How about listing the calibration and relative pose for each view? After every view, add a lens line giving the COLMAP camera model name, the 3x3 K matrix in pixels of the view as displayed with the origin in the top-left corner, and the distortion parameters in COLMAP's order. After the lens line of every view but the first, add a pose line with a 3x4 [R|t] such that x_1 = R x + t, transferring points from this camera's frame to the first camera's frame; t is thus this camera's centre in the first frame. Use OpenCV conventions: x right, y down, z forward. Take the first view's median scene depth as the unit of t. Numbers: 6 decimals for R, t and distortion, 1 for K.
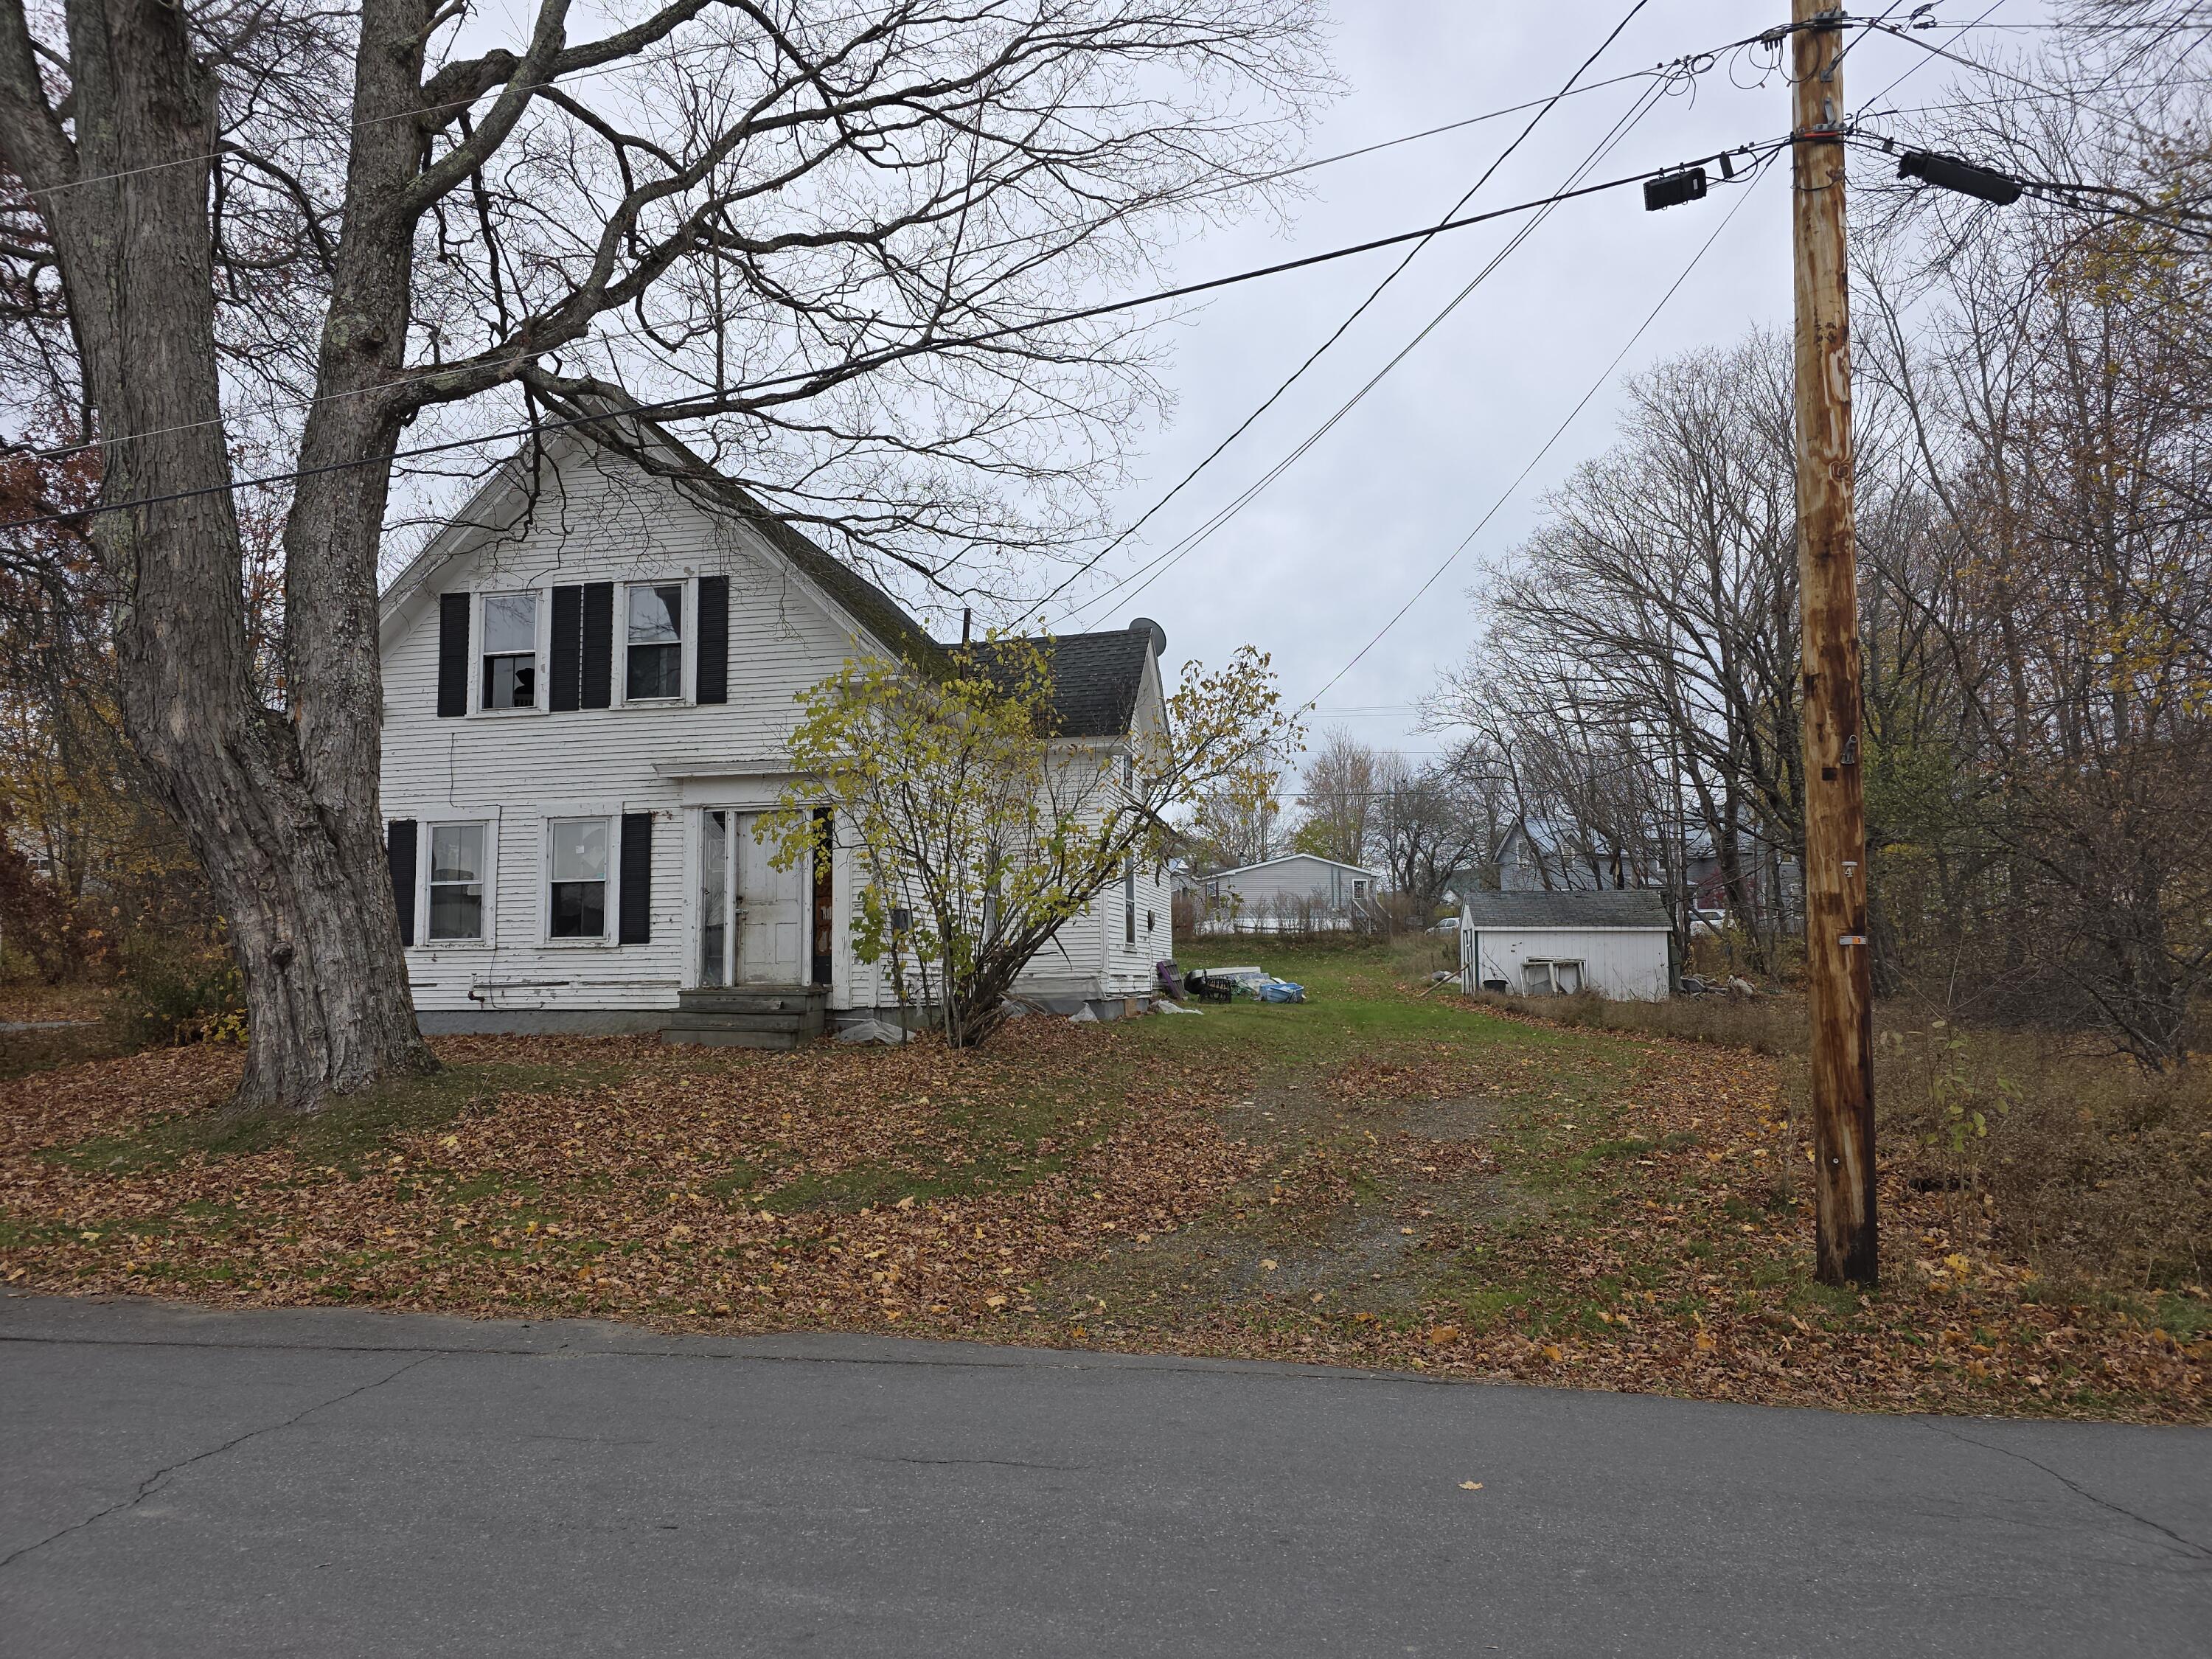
lens RADIAL K [[1473.1, 0, 1115.3], [0, 1473.1, 834.7], [0, 0, 1]] dist [0.062671, 0.001041]
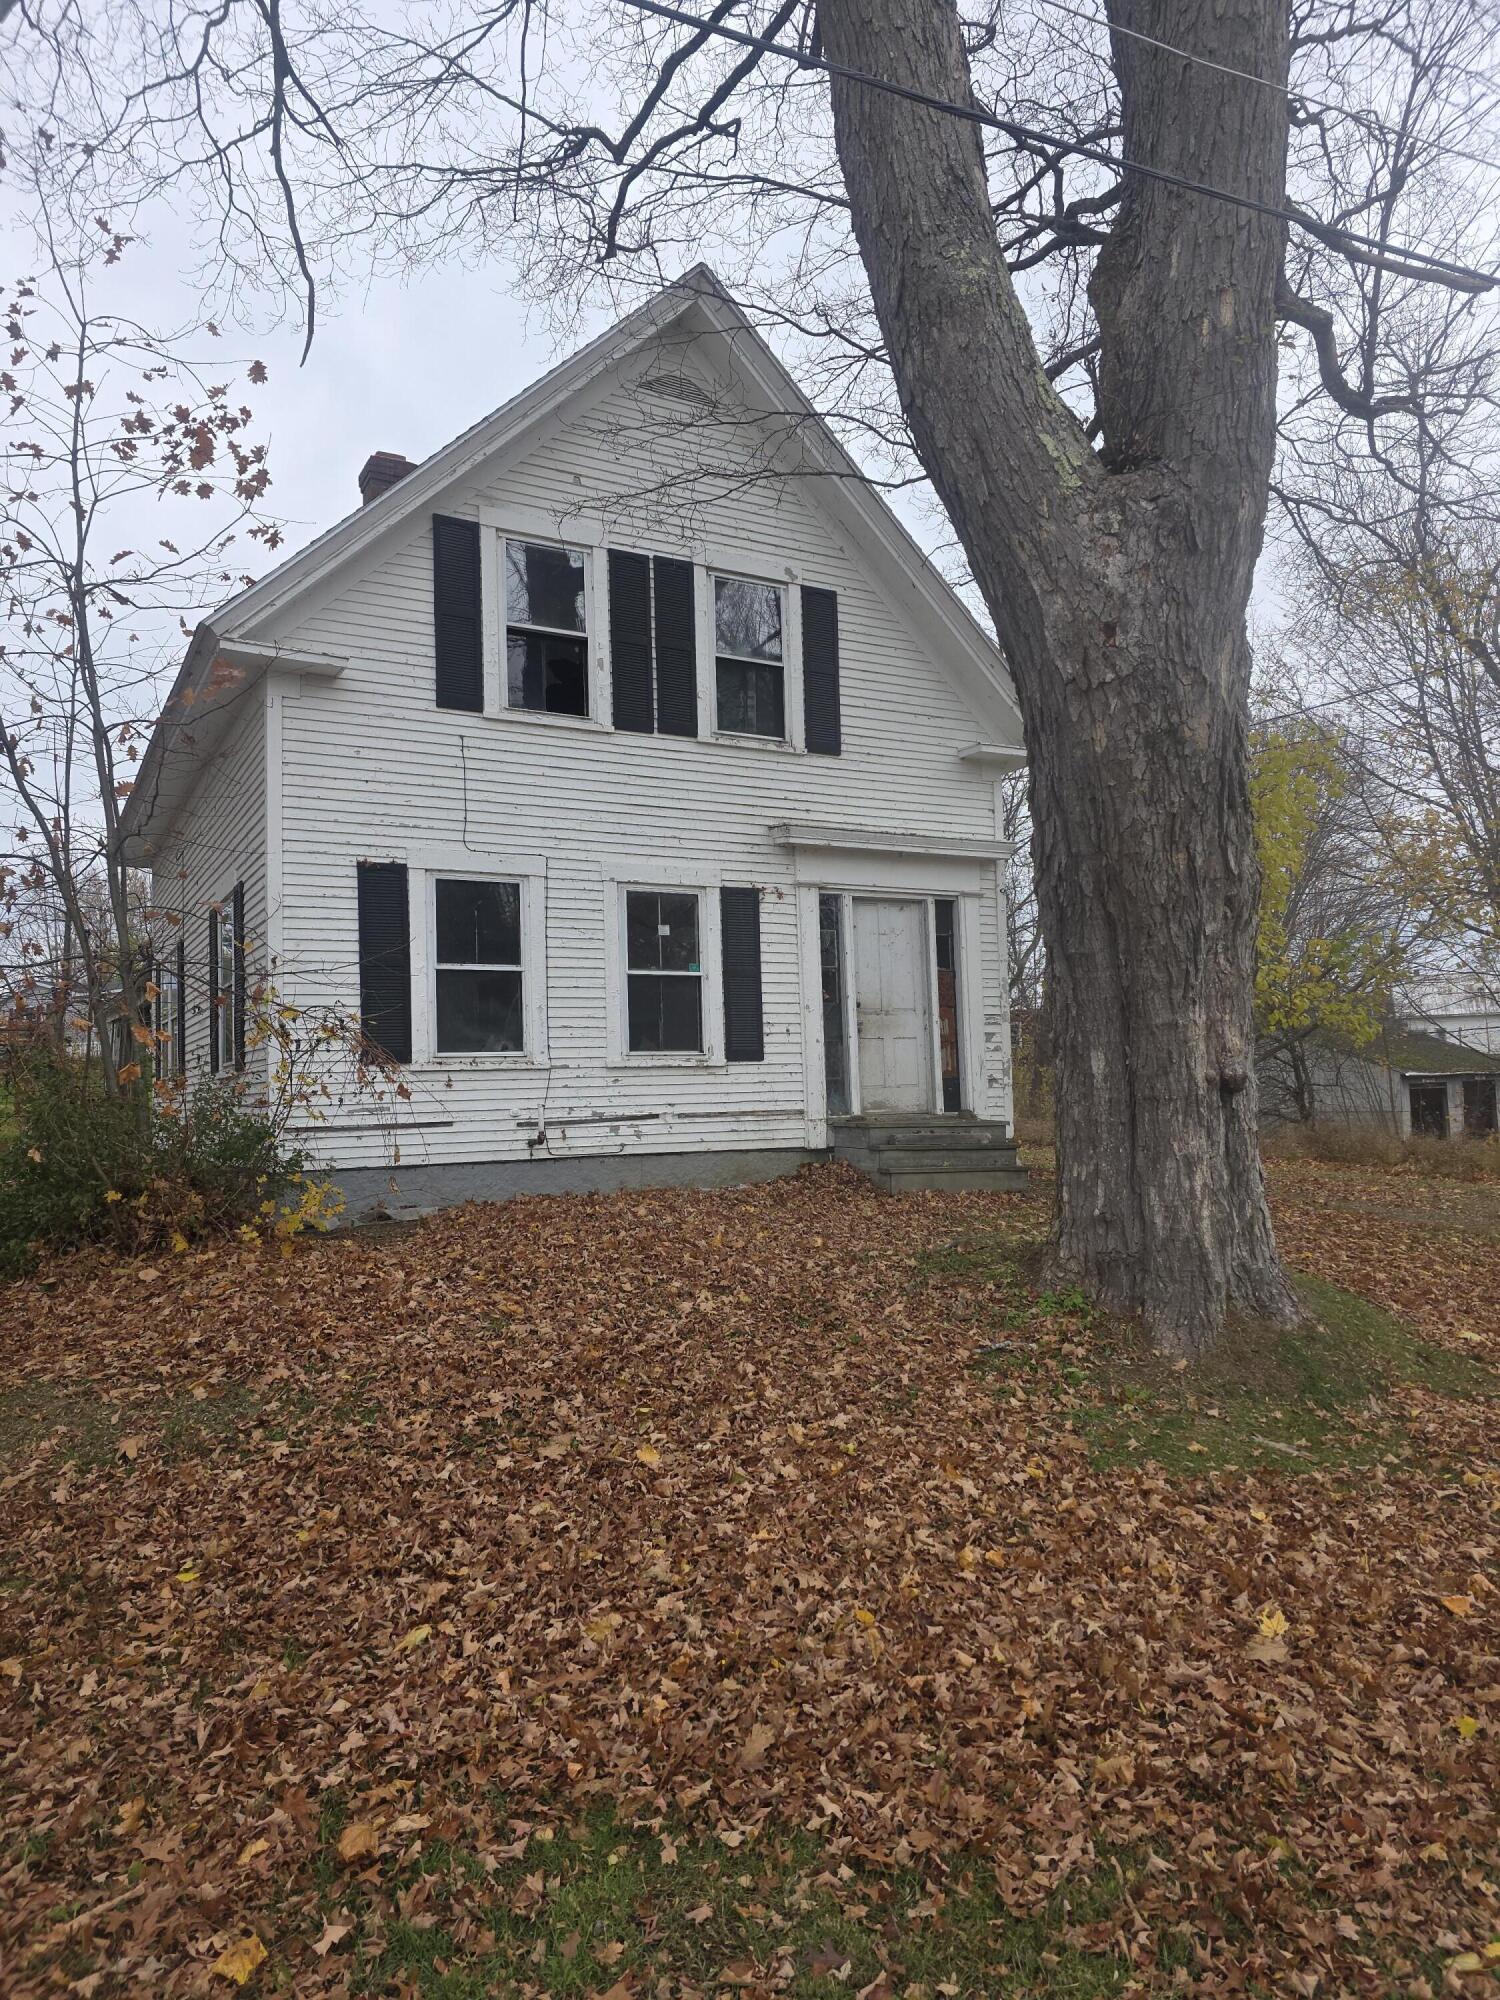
lens RADIAL K [[1331.9, 0, 748.7], [0, 1331.9, 1000.6], [0, 0, 1]] dist [0.062671, 0.001041]
pose [[0.950650, -0.042038, -0.307406, -0.122458], [0.049335, 0.998654, 0.016000, 0.034994], [0.306319, -0.030376, 0.951444, 0.387653]]
